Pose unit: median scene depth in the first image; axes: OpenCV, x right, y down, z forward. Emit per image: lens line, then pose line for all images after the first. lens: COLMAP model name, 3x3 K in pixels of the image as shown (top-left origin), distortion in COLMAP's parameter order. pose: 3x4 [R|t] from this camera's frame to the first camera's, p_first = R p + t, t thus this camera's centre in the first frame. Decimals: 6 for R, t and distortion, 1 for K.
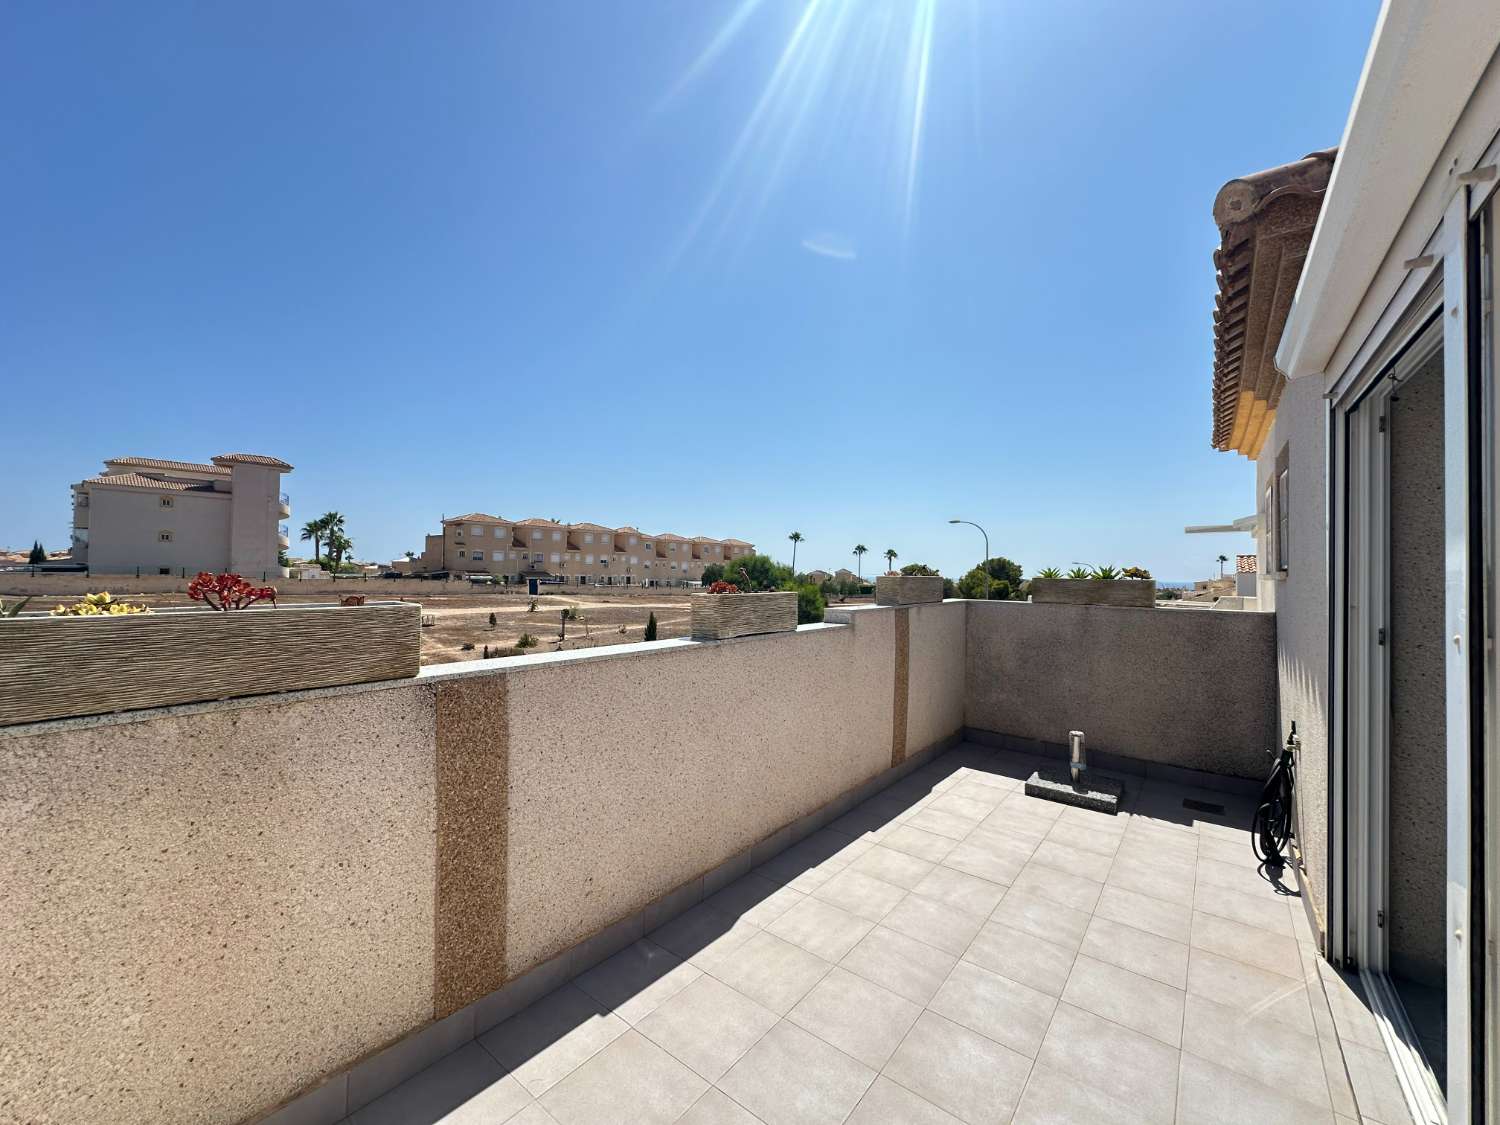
lens RADIAL K [[599.8, 0, 748.5], [0, 599.8, 570.0], [0, 0, 1]] dist [-0.004747, 0.000907]
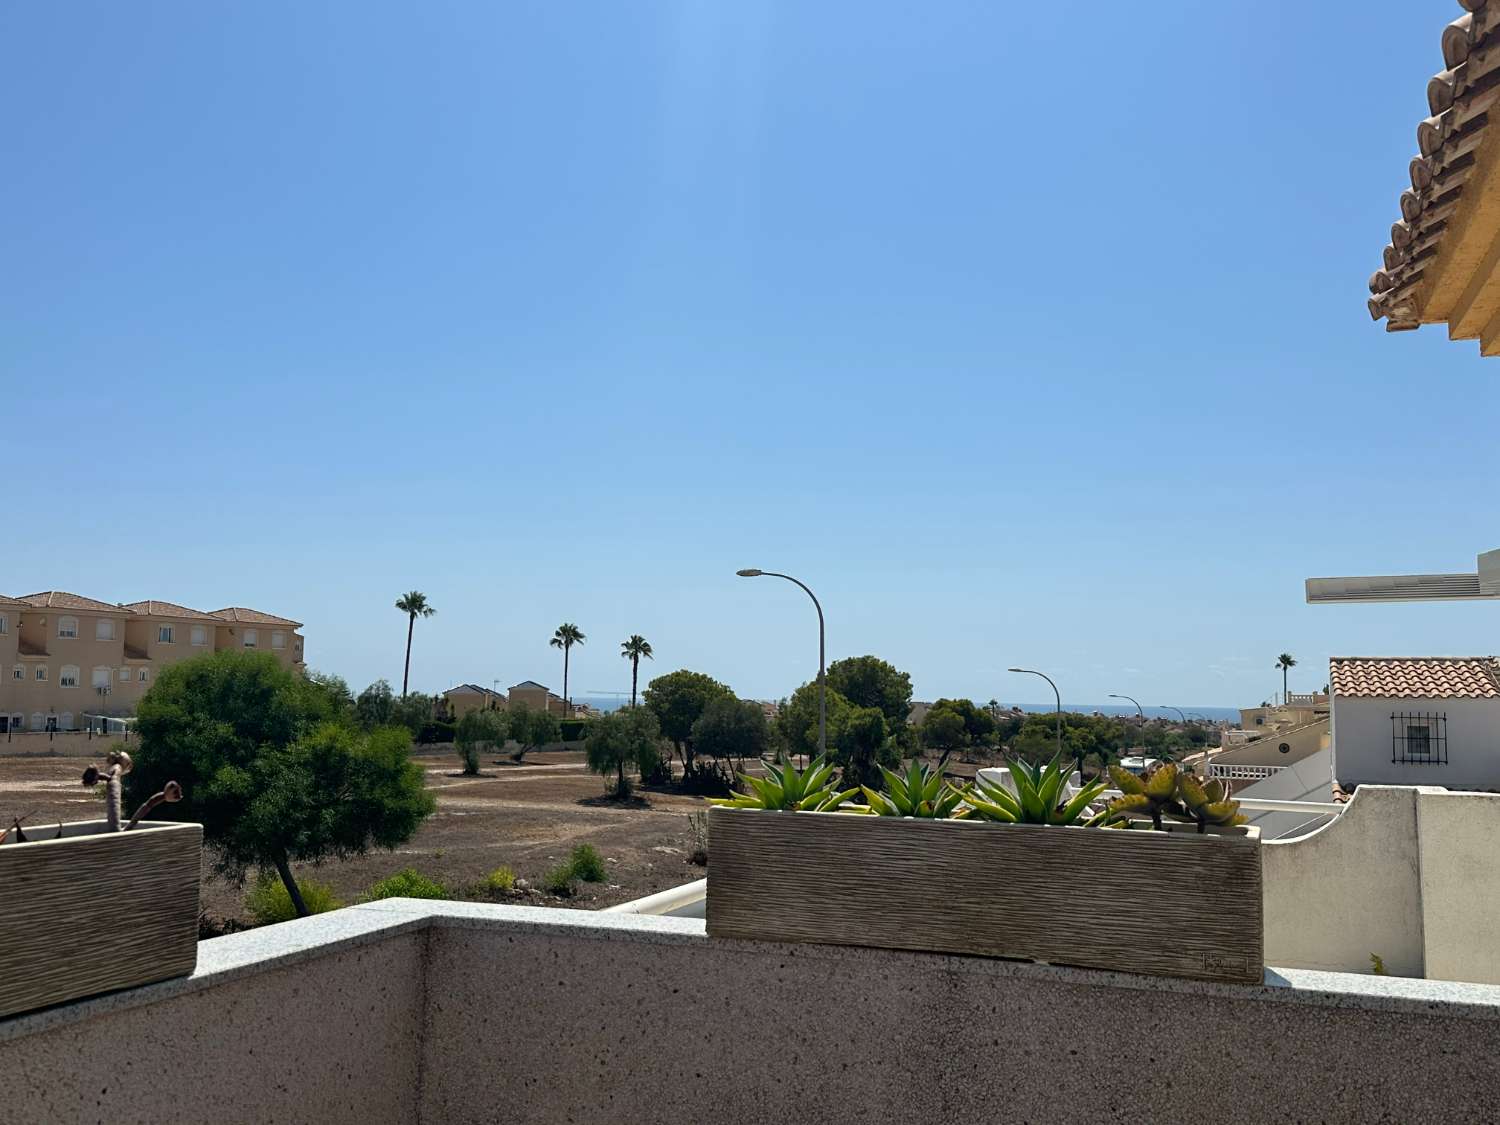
lens RADIAL K [[1384.1, 0, 744.4], [0, 1384.1, 557.5], [0, 0, 1]] dist [0.097304, 0.000000]
pose [[0.953806, 0.024966, 0.299385, 0.018162], [0.002007, 0.995989, -0.089449, -0.001571], [-0.300417, 0.085918, 0.949930, 0.029041]]
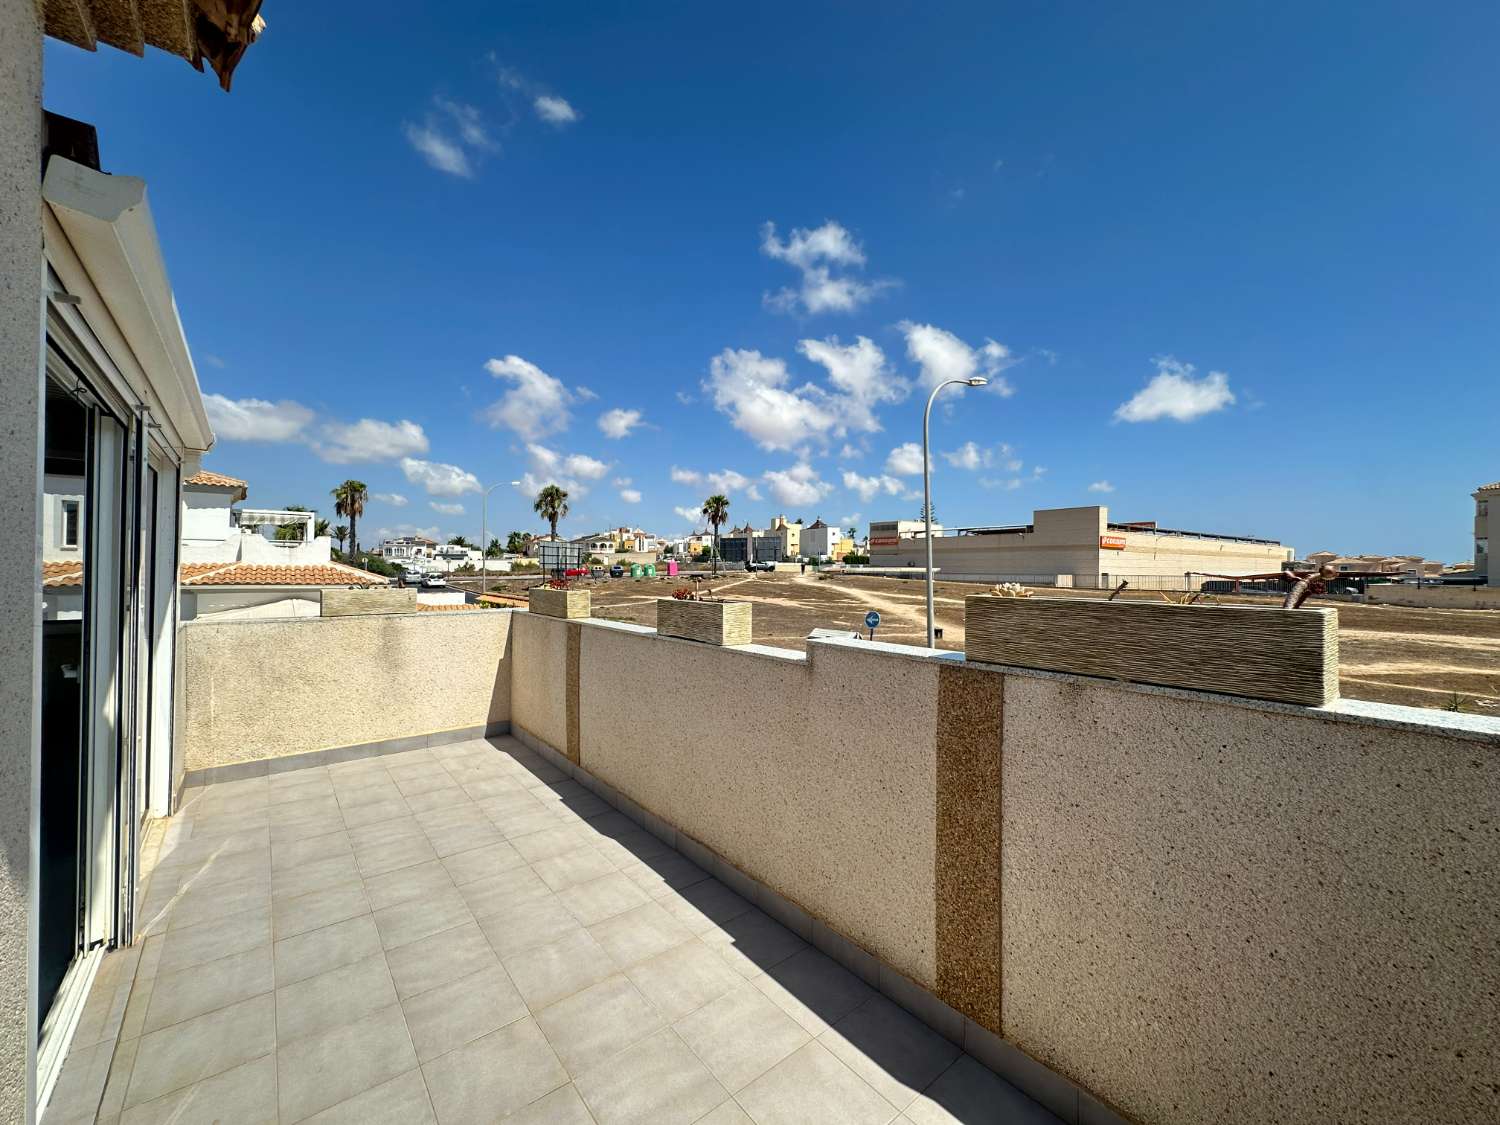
lens RADIAL K [[599.8, 0, 749.6], [0, 599.8, 562.9], [0, 0, 1]] dist [-0.004747, 0.000907]
pose [[-0.217220, -0.024865, -0.975806, 0.362650], [-0.006543, 0.999690, -0.024017, -0.001564], [0.976101, 0.001168, -0.217316, 0.464933]]
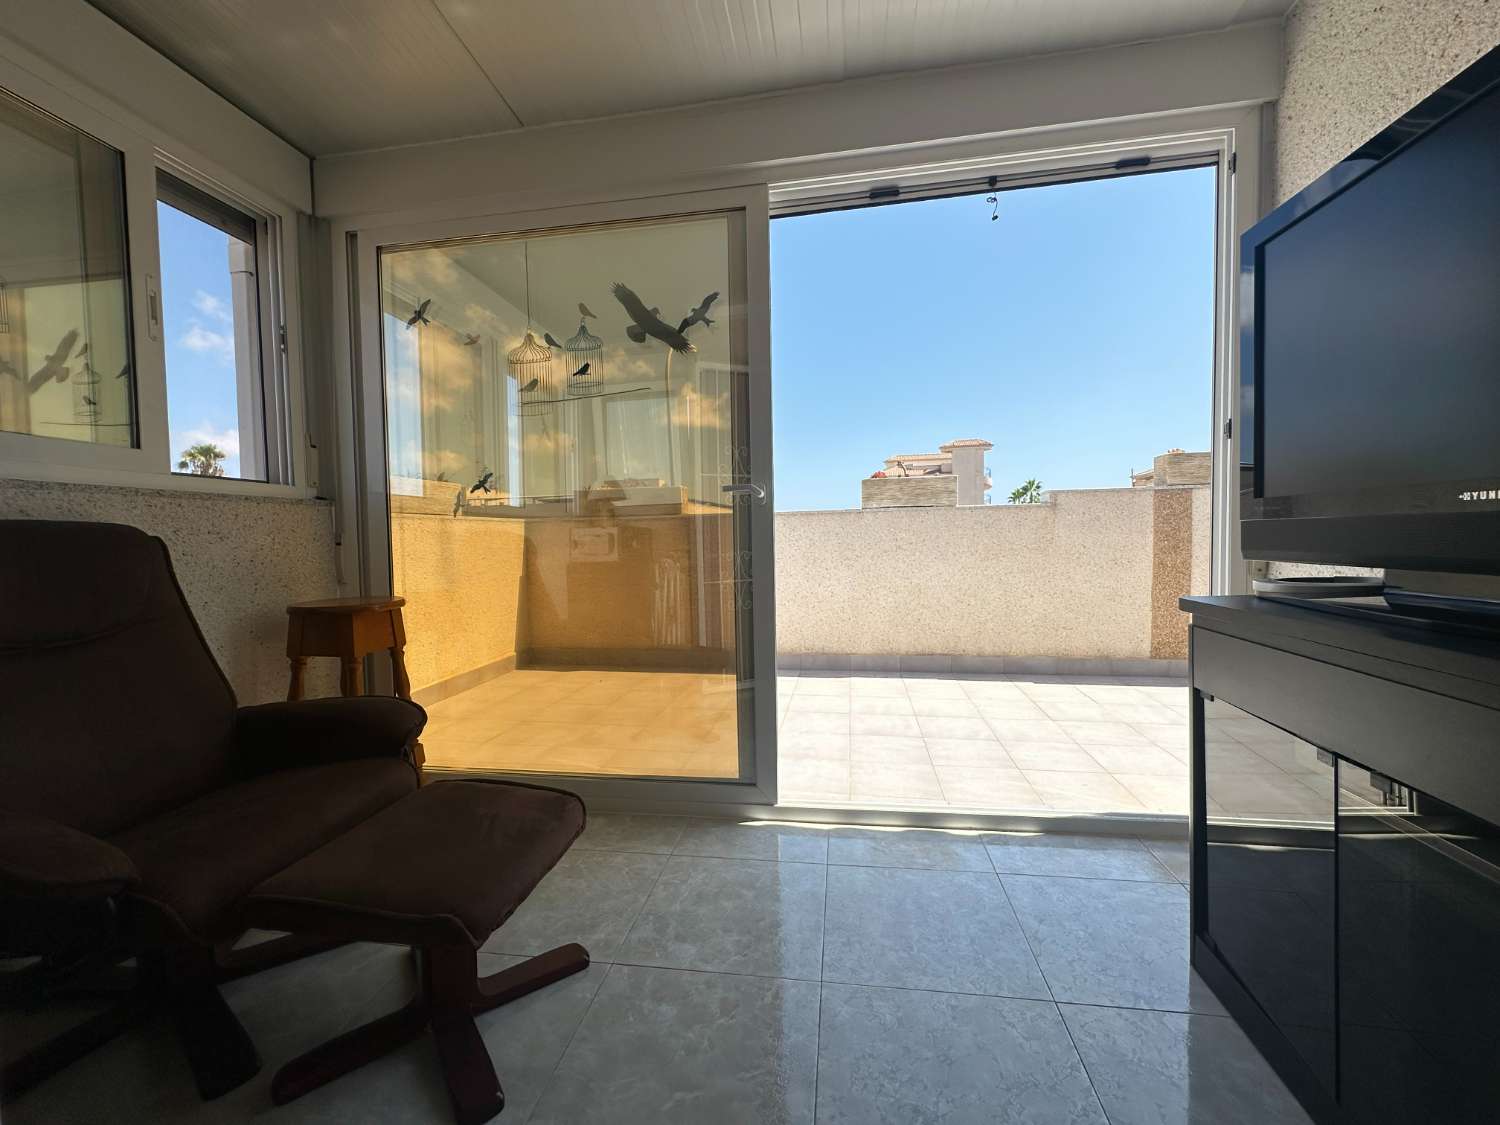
lens RADIAL K [[599.8, 0, 751.2], [0, 599.8, 564.6], [0, 0, 1]] dist [-0.004747, 0.000907]
pose [[0.482253, 0.015140, -0.875901, 0.368272], [0.032357, 0.998861, 0.035081, 0.062512], [0.875434, -0.045259, 0.481214, 0.001894]]
